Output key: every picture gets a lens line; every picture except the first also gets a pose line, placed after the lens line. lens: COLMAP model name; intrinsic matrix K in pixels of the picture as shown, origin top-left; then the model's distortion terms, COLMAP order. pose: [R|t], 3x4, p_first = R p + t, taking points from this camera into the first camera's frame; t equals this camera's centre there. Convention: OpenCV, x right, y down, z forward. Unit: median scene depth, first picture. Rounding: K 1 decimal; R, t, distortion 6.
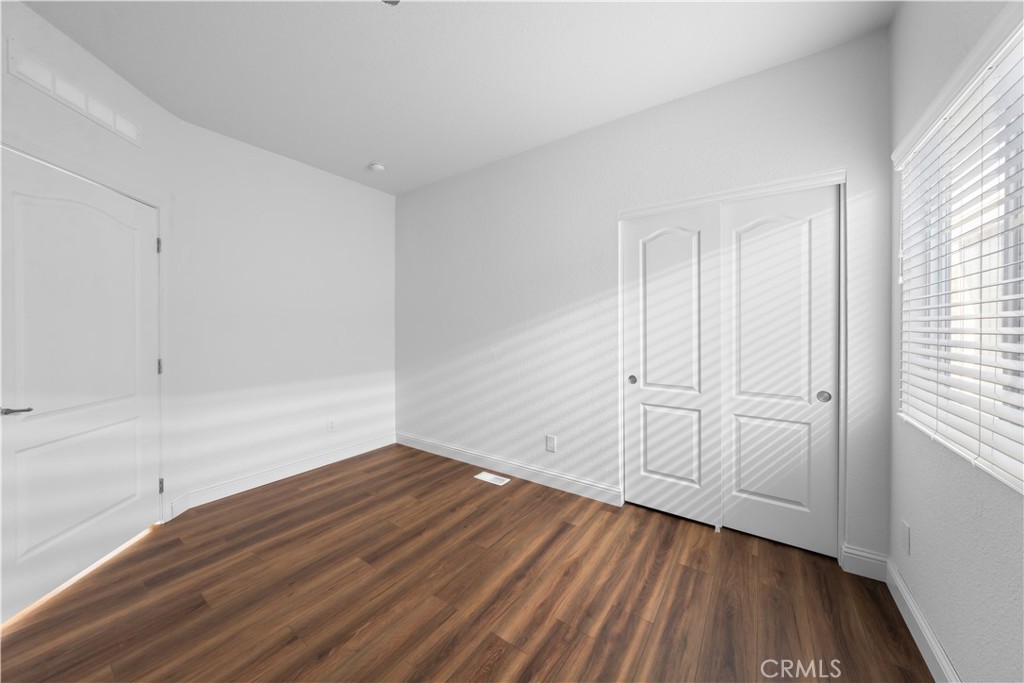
lens RADIAL K [[352.7, 0, 509.8], [0, 352.7, 332.0], [0, 0, 1]] dist [-0.010387, 0.000840]
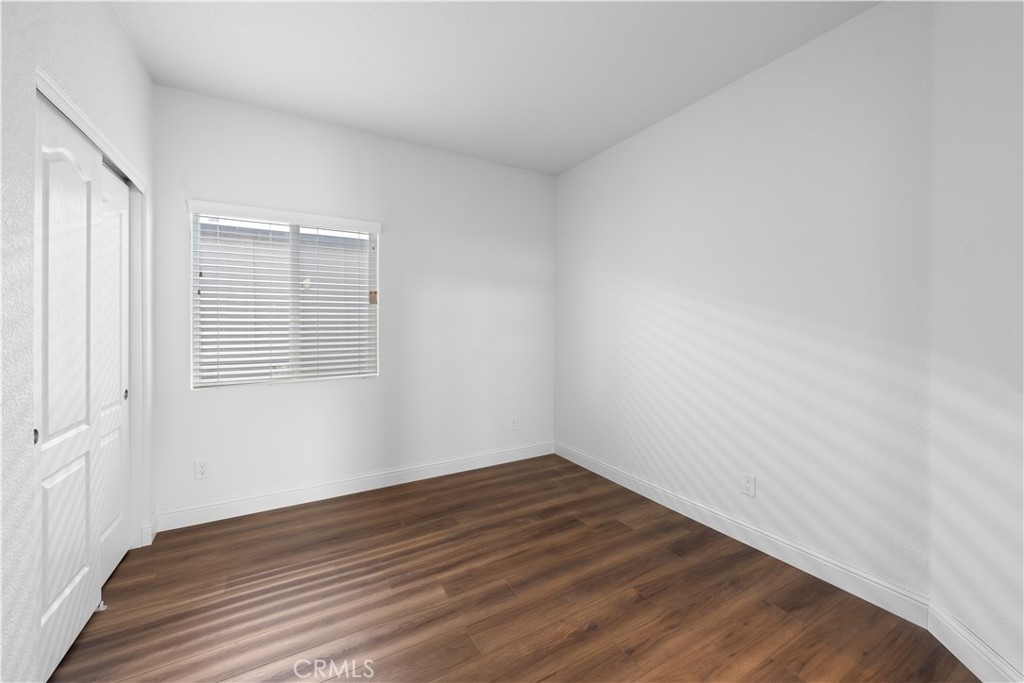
lens RADIAL K [[393.2, 0, 508.4], [0, 393.2, 330.5], [0, 0, 1]] dist [0.000613, -0.001425]
pose [[-0.905654, -0.003457, 0.424004, -0.627059], [0.009483, 0.999552, 0.028404, -0.022856], [-0.423912, 0.029745, -0.905215, 1.690895]]
